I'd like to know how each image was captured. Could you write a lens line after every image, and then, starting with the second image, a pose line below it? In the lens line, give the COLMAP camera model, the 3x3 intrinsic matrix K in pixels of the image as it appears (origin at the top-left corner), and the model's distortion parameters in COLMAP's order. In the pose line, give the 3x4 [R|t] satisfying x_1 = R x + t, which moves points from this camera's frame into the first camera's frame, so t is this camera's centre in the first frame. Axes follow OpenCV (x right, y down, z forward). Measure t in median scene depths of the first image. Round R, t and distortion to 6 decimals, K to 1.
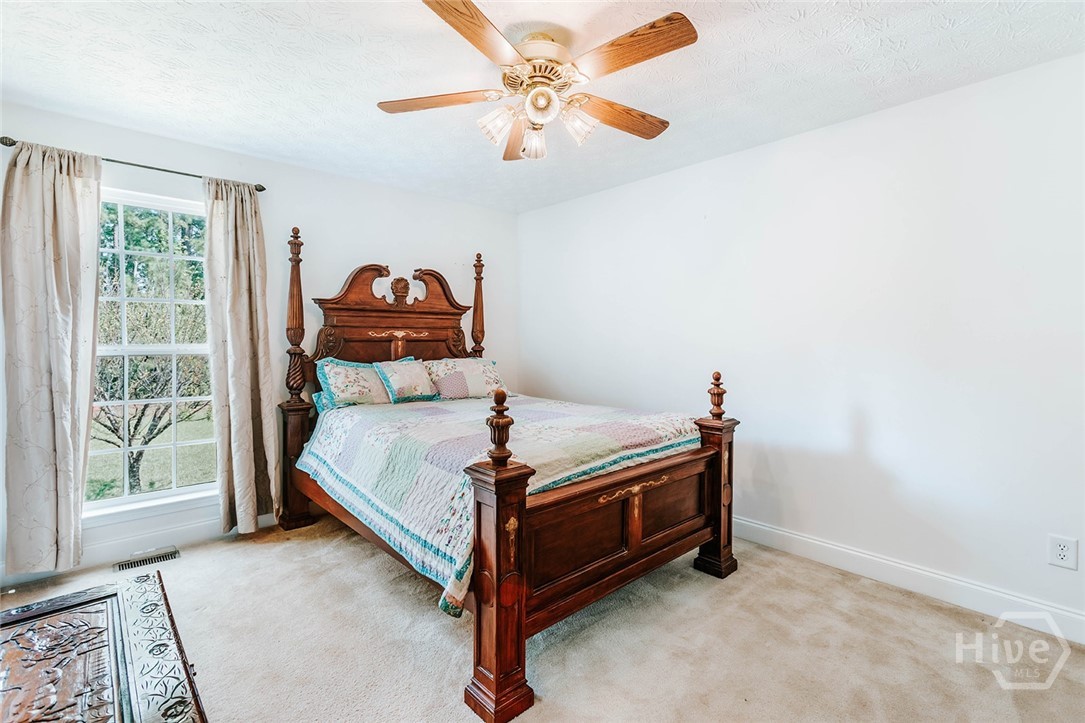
lens RADIAL K [[496.8, 0, 538.0], [0, 496.8, 356.1], [0, 0, 1]] dist [0.005538, 0.000617]
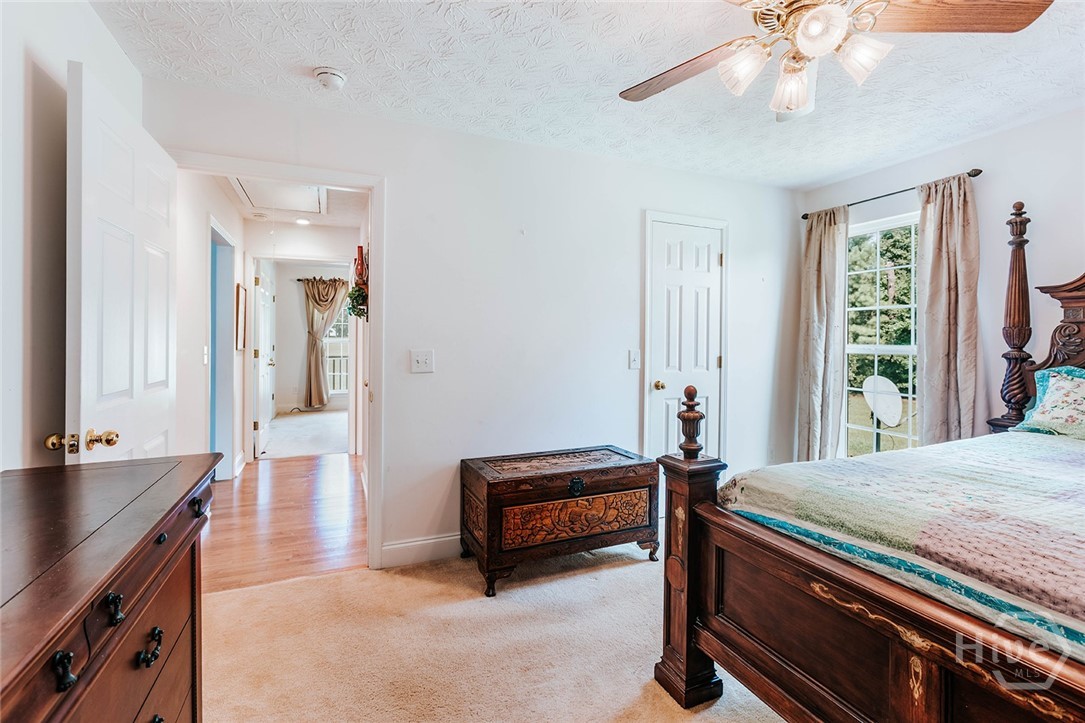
lens RADIAL K [[496.8, 0, 540.2], [0, 496.8, 351.0], [0, 0, 1]] dist [0.005538, 0.000617]
pose [[-0.331082, 0.016896, -0.943451, 0.753348], [-0.040285, 0.998675, 0.032022, -0.017650], [0.942742, 0.048609, -0.329963, 0.772235]]
